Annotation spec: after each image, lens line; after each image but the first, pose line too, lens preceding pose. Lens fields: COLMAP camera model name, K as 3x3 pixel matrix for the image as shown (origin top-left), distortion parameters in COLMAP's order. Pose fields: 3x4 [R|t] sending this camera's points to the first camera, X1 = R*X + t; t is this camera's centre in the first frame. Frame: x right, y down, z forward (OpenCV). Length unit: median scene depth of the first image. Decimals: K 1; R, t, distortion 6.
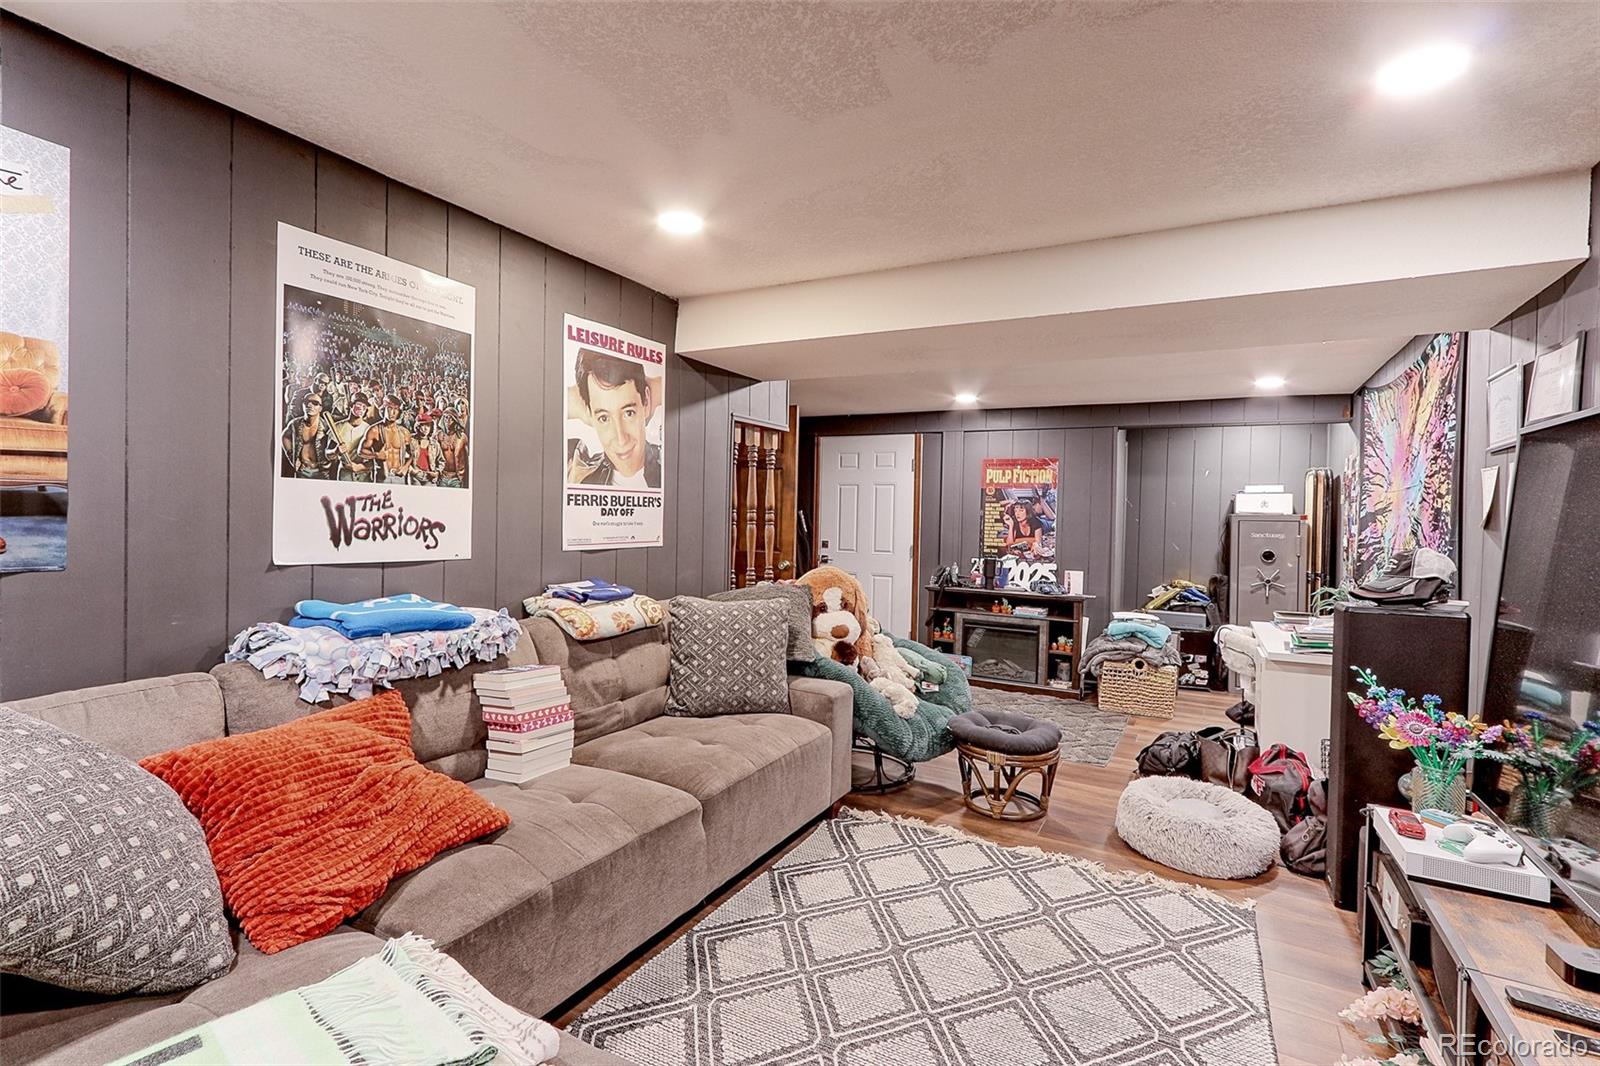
lens RADIAL K [[746.6, 0, 794.3], [0, 746.6, 532.2], [0, 0, 1]] dist [-0.001587, 0.000237]
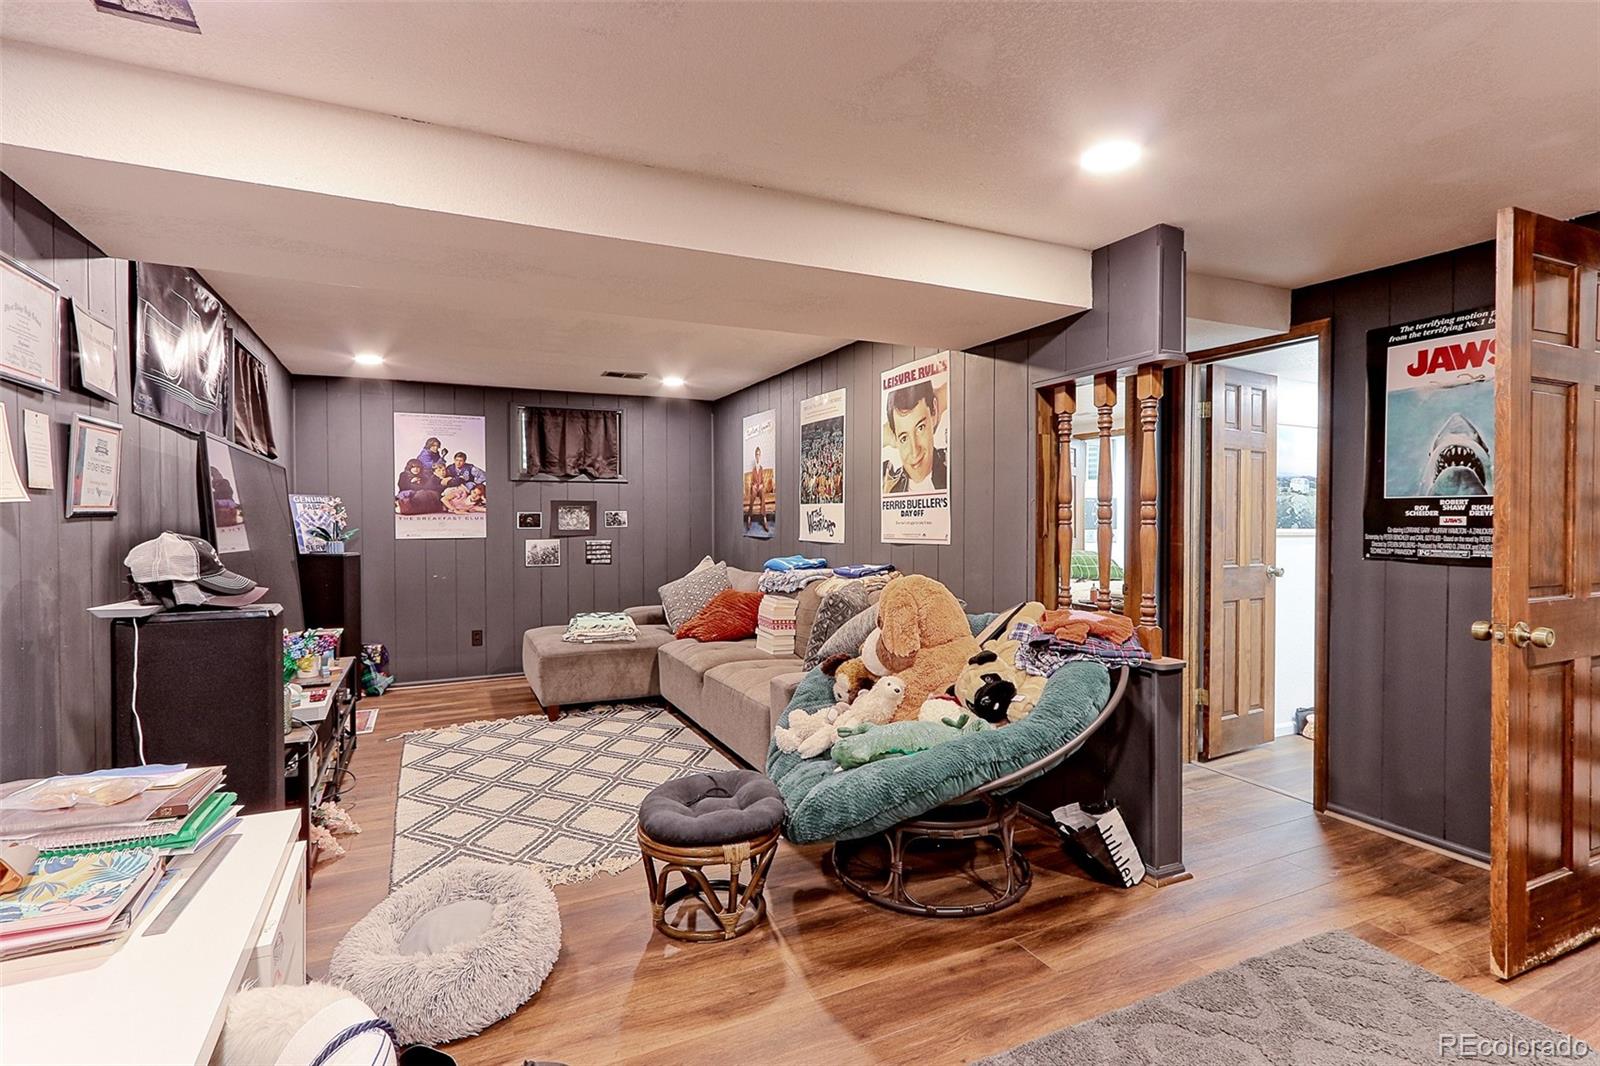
lens RADIAL K [[746.6, 0, 794.3], [0, 746.6, 532.2], [0, 0, 1]] dist [-0.001587, 0.000237]
pose [[-0.577462, -0.003297, -0.816411, 0.872488], [-0.022367, 0.999680, 0.011783, -0.006672], [0.816111, 0.025065, -0.577351, 1.573454]]
